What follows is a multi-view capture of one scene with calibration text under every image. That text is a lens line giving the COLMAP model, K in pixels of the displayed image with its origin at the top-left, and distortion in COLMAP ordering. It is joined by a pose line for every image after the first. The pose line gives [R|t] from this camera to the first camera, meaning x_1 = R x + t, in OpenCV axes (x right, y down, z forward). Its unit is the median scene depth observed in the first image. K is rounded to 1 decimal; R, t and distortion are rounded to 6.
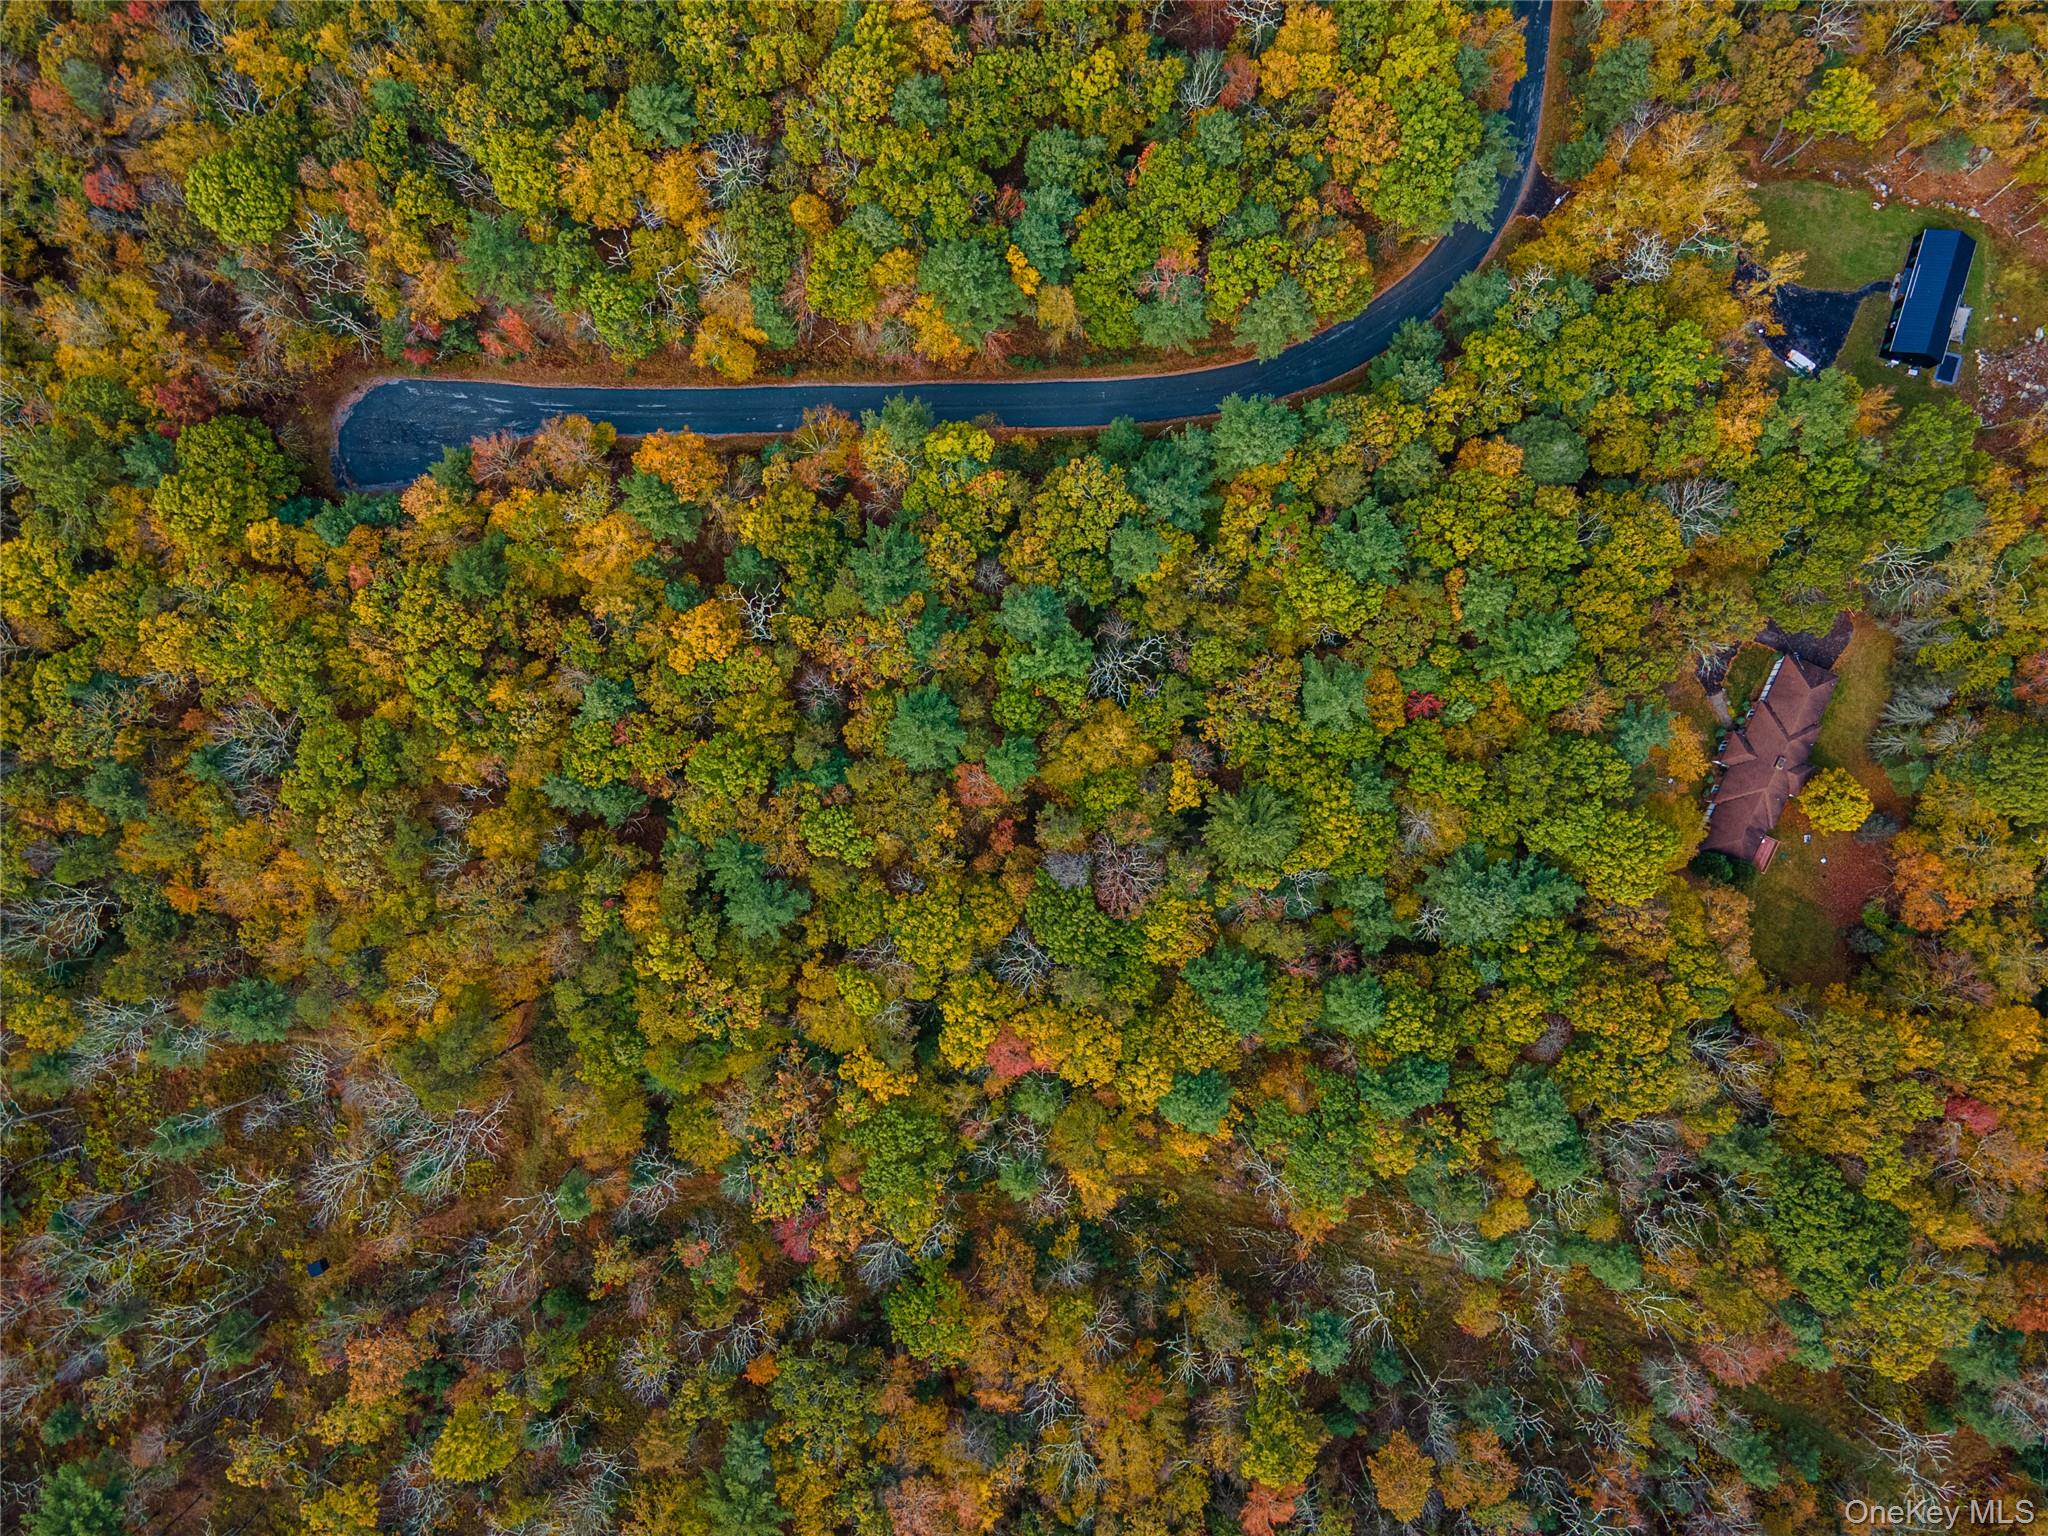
lens RADIAL K [[1497.6, 0, 1022.7], [0, 1497.6, 769.1], [0, 0, 1]] dist [0.010450, 0.055928]
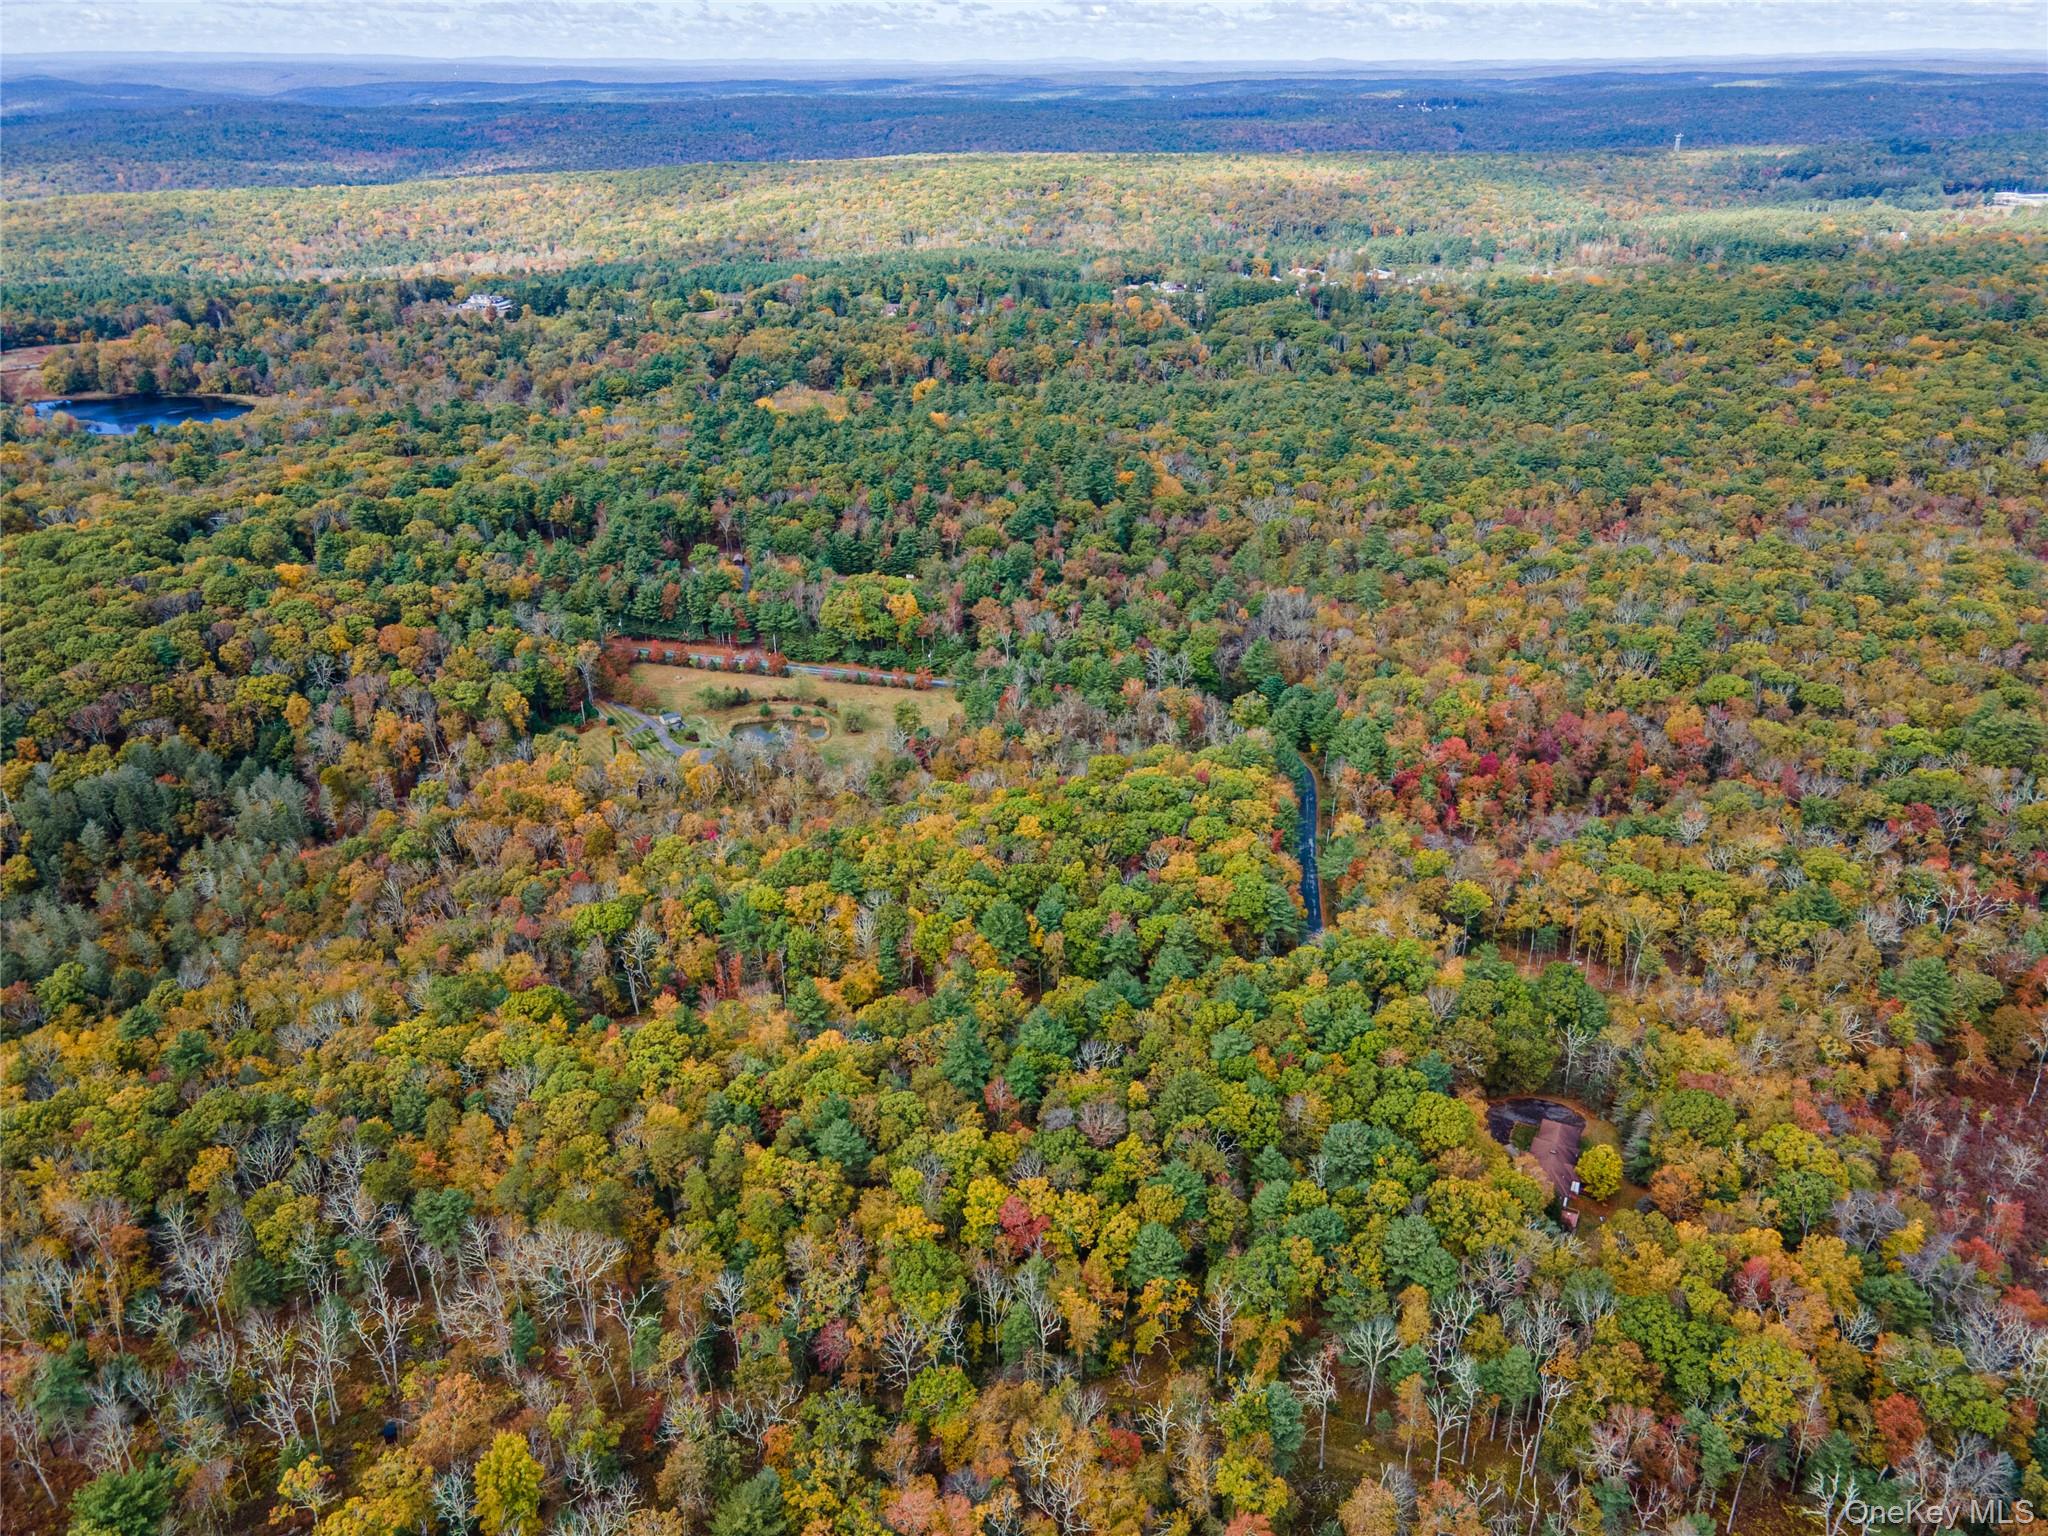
lens RADIAL K [[1536.5, 0, 1022.7], [0, 1536.5, 759.2], [0, 0, 1]] dist [0.009988, 0.060170]
pose [[0.999522, 0.026314, -0.016222, 0.009894], [-0.025537, 0.407196, -0.912984, 1.270843], [-0.017419, 0.912962, 0.407674, 0.069670]]
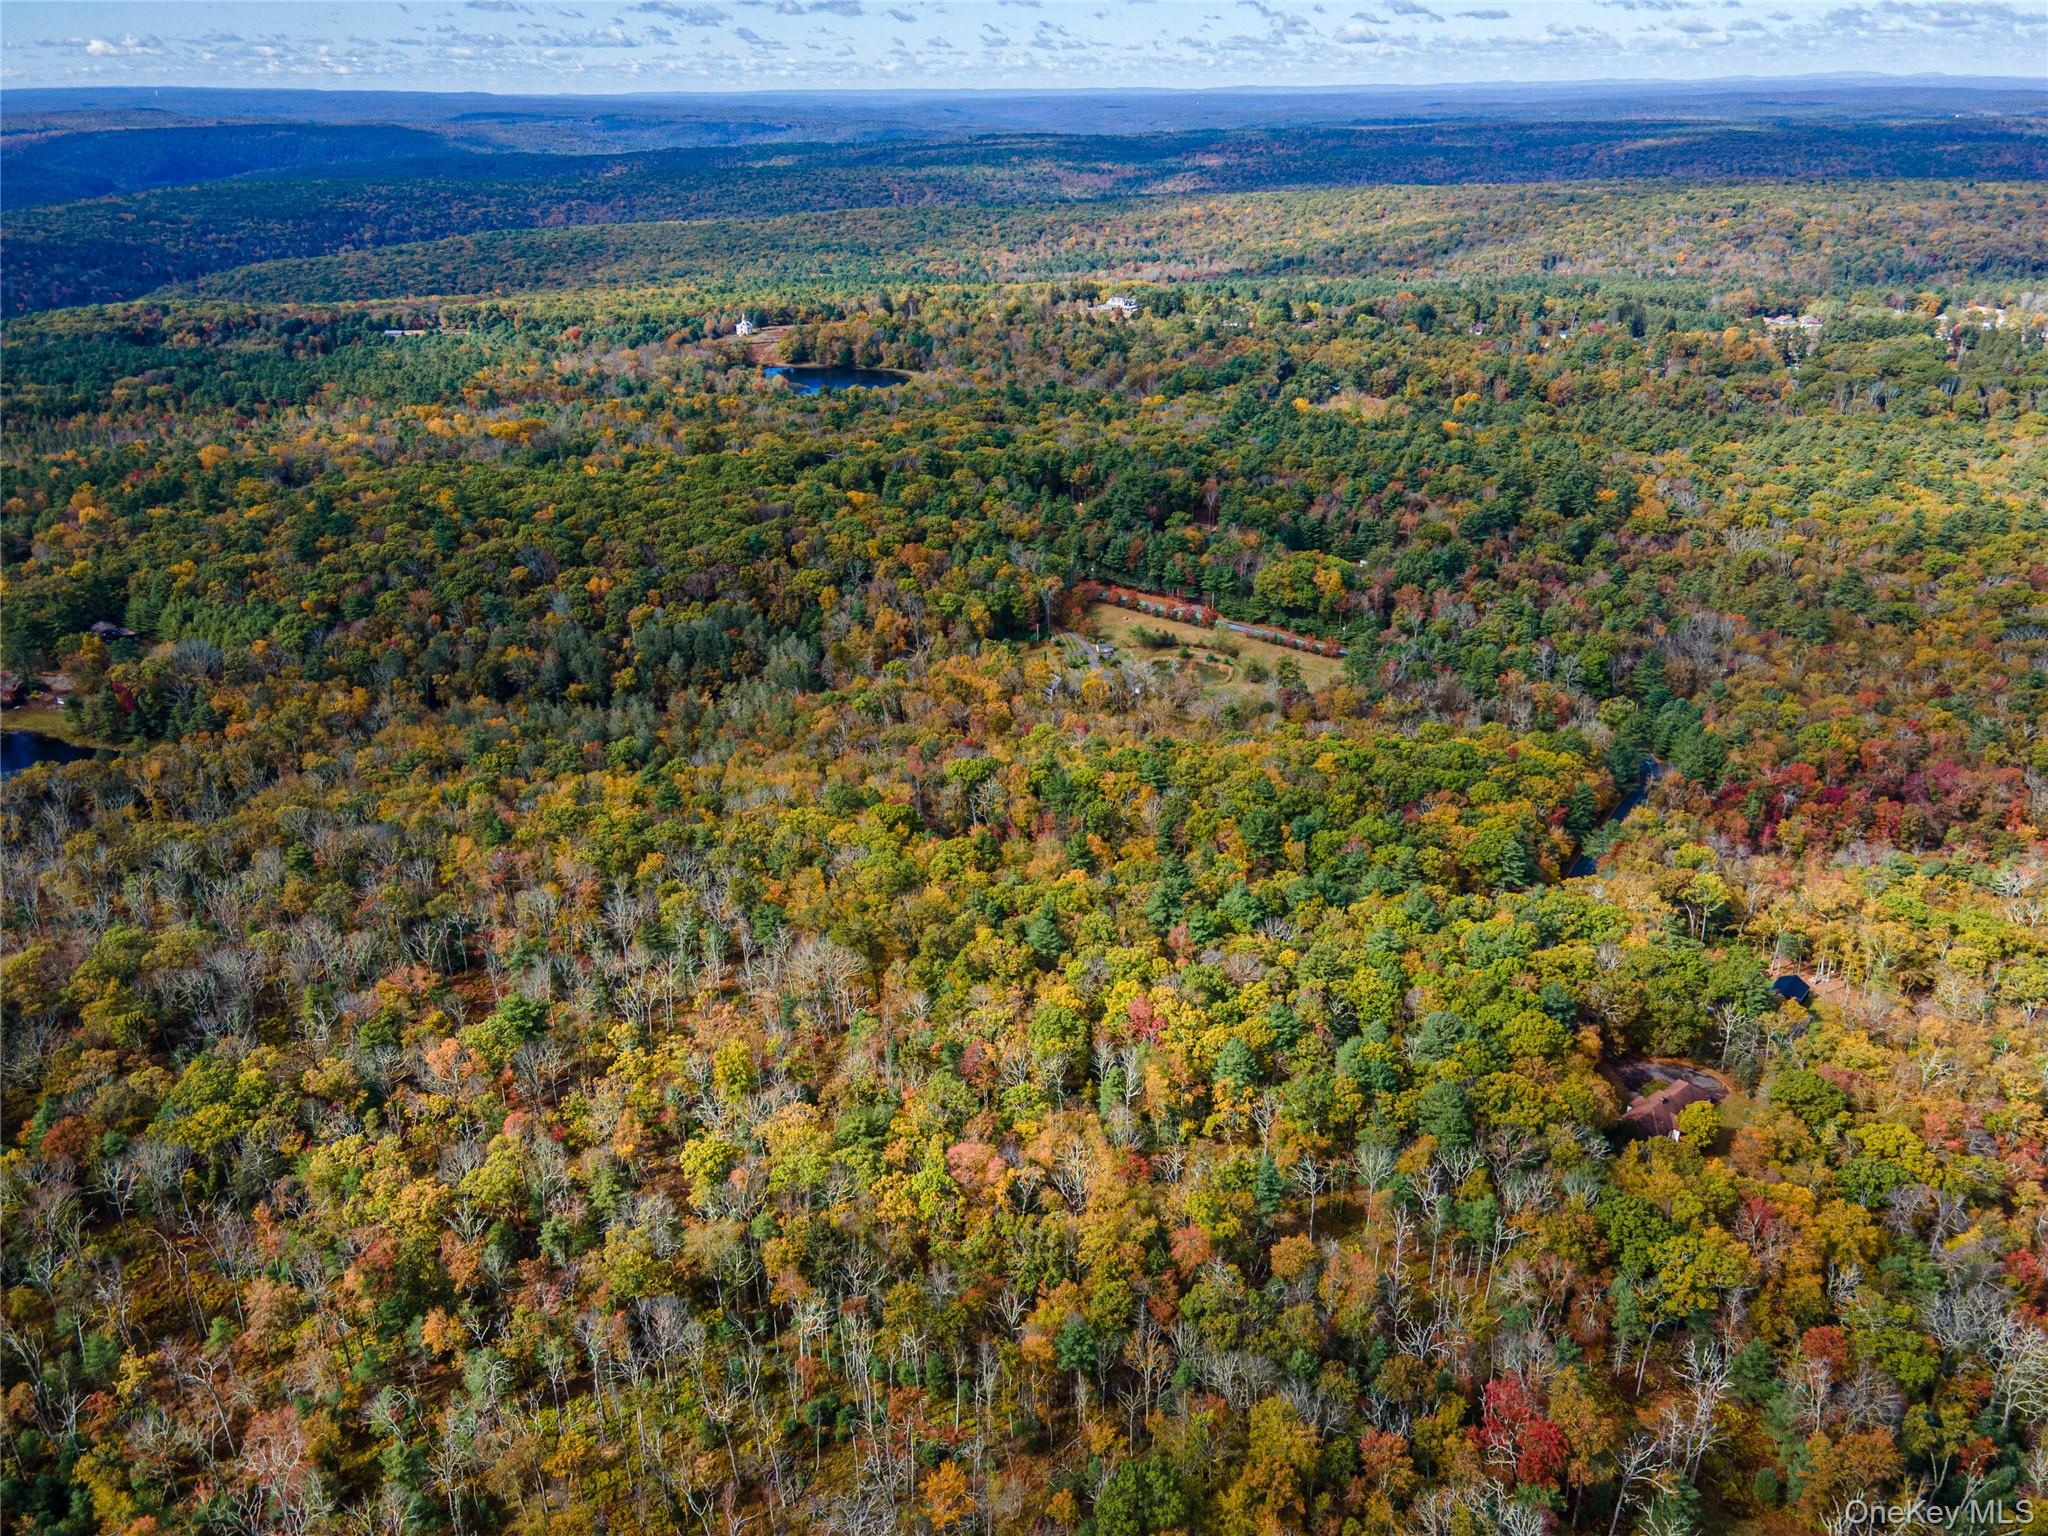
lens RADIAL K [[1507.6, 0, 1025.9], [0, 1507.6, 754.6], [0, 0, 1]] dist [0.033319, 0.004693]
pose [[0.897671, 0.190363, -0.397428, 0.494532], [-0.440430, 0.358020, -0.823312, 1.540264], [-0.014441, 0.914103, 0.405226, 0.045651]]
